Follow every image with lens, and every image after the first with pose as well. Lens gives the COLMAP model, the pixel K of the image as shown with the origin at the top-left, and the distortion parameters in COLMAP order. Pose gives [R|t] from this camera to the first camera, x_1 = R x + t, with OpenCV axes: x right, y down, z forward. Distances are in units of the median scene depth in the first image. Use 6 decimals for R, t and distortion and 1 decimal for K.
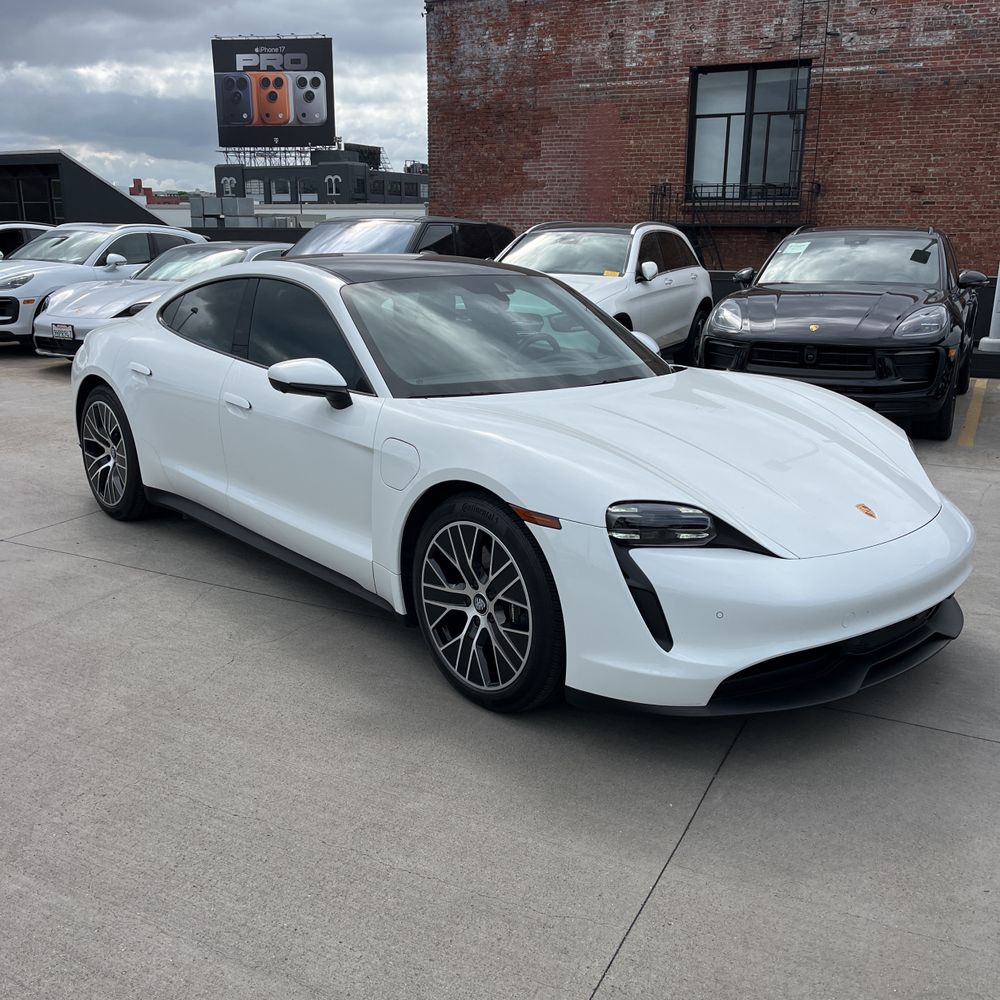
lens RADIAL K [[1016.3, 0, 485.8], [0, 1016.3, 506.0], [0, 0, 1]] dist [0.022994, 0.000000]
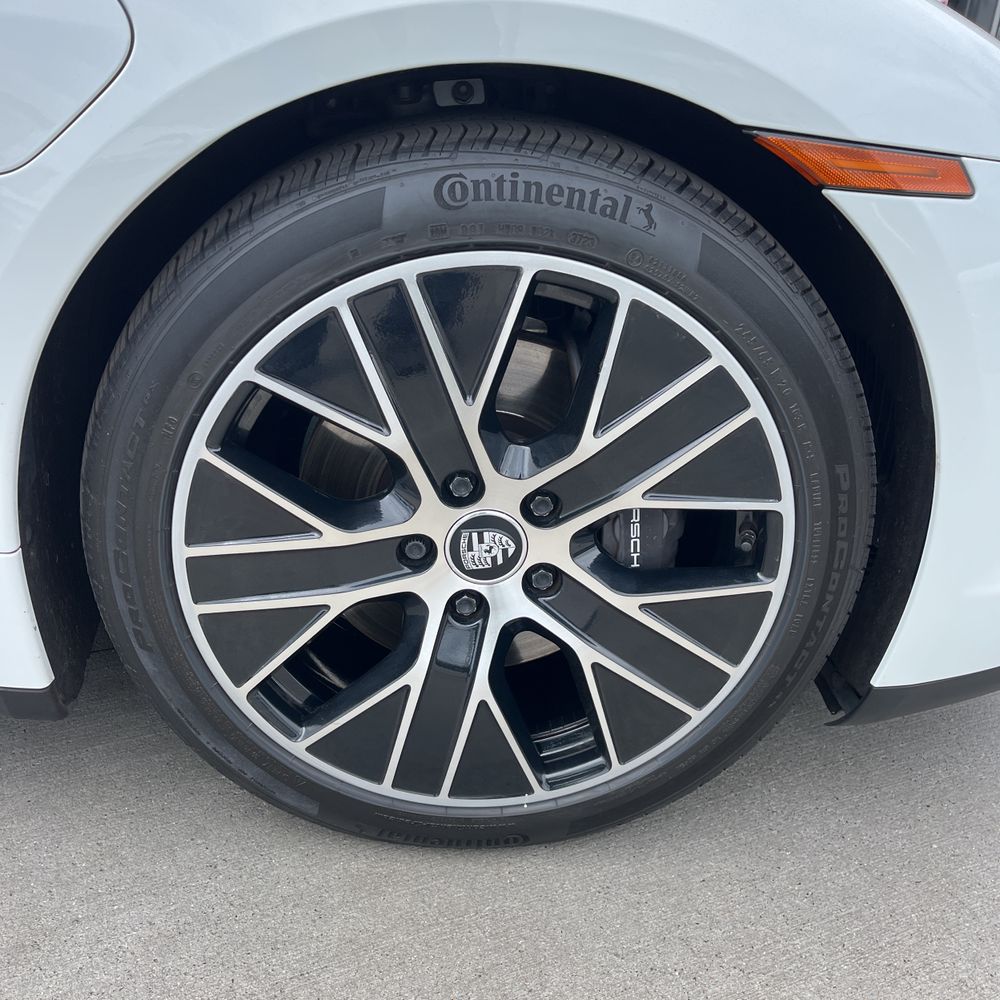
lens RADIAL K [[1016.3, 0, 492.5], [0, 1016.3, 494.3], [0, 0, 1]] dist [0.022994, 0.000000]
pose [[0.600622, -0.300449, 0.740934, -0.039416], [0.140823, 0.951974, 0.271871, 0.000823], [-0.787034, -0.058951, 0.614087, 0.153365]]
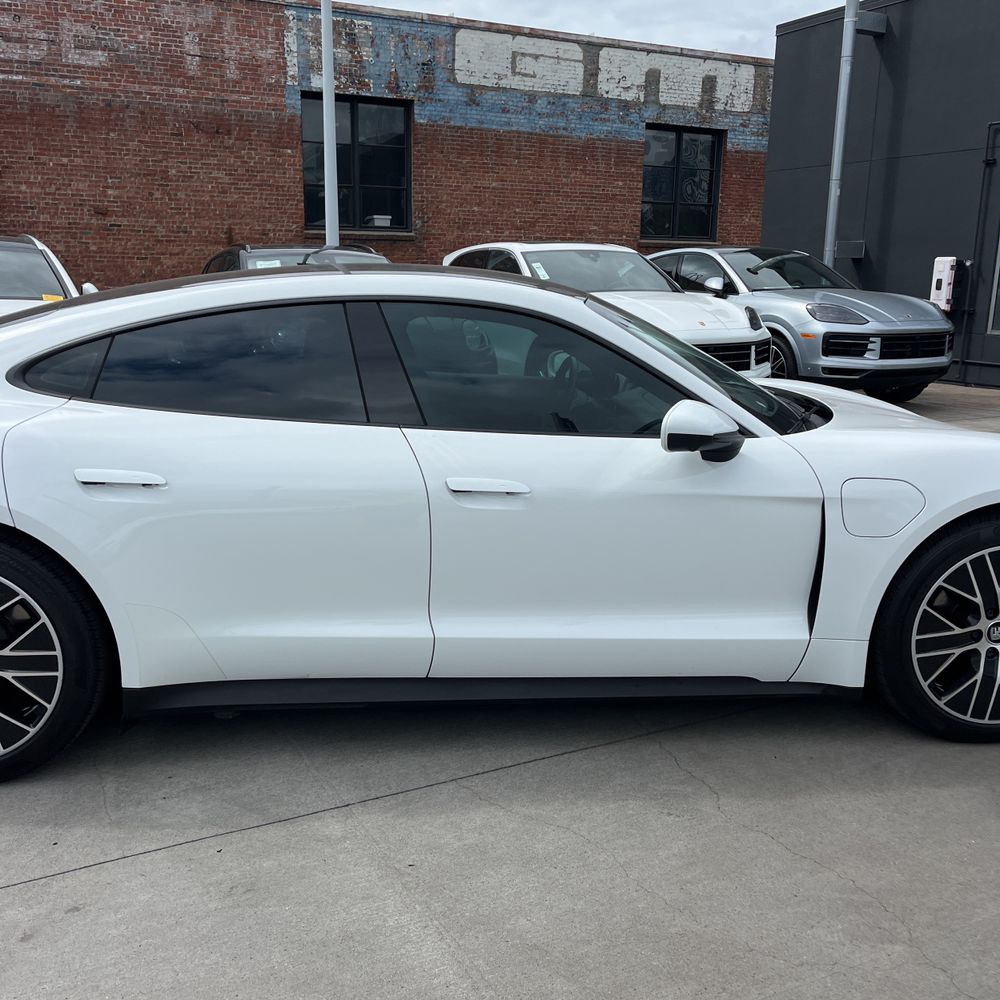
lens RADIAL K [[1016.3, 0, 508.4], [0, 1016.3, 502.7], [0, 0, 1]] dist [0.022994, 0.000000]
pose [[0.582098, -0.184669, 0.791870, -0.180938], [0.206579, 0.975502, 0.075639, -0.033405], [-0.786439, 0.119555, 0.605987, 0.144148]]
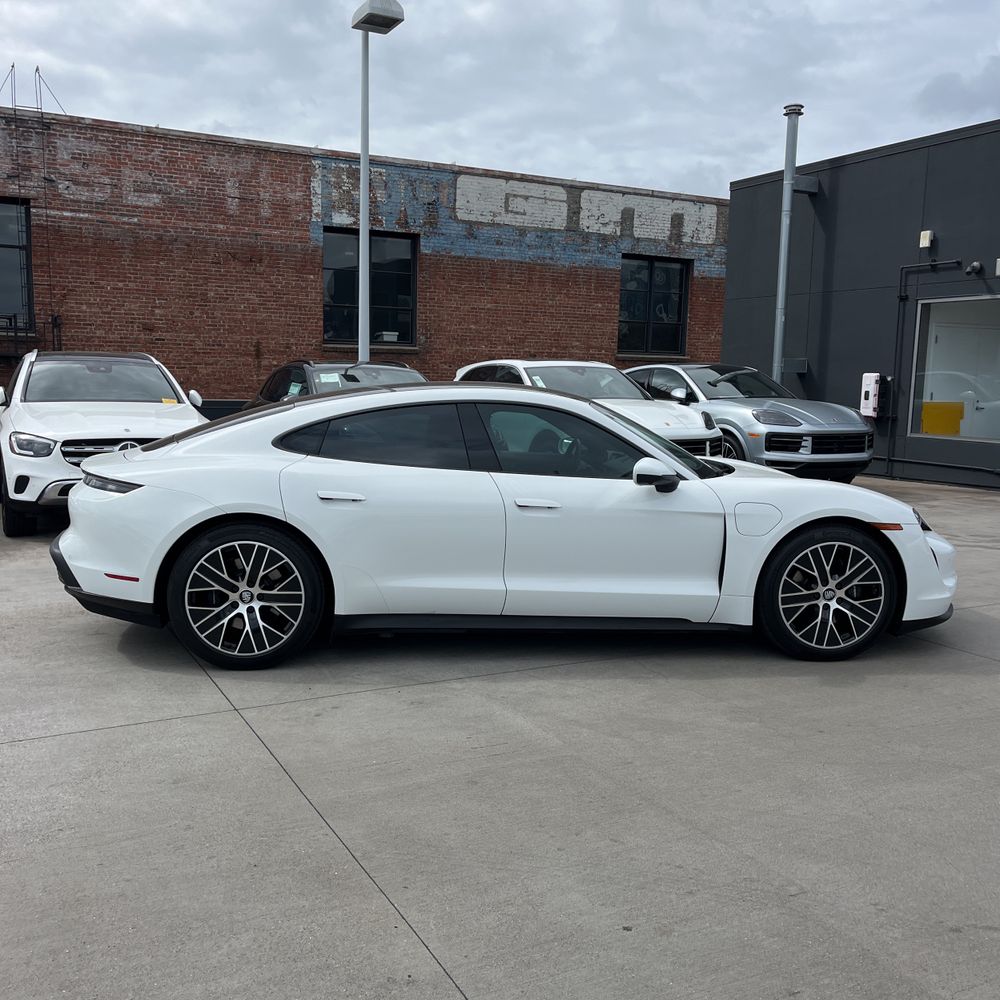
lens RADIAL K [[1016.3, 0, 496.9], [0, 1016.3, 503.2], [0, 0, 1]] dist [0.022994, 0.000000]
pose [[0.574937, -0.099516, 0.812123, -0.294782], [0.200815, 0.979379, -0.022155, -0.020943], [-0.793171, 0.175824, 0.583066, 0.085252]]
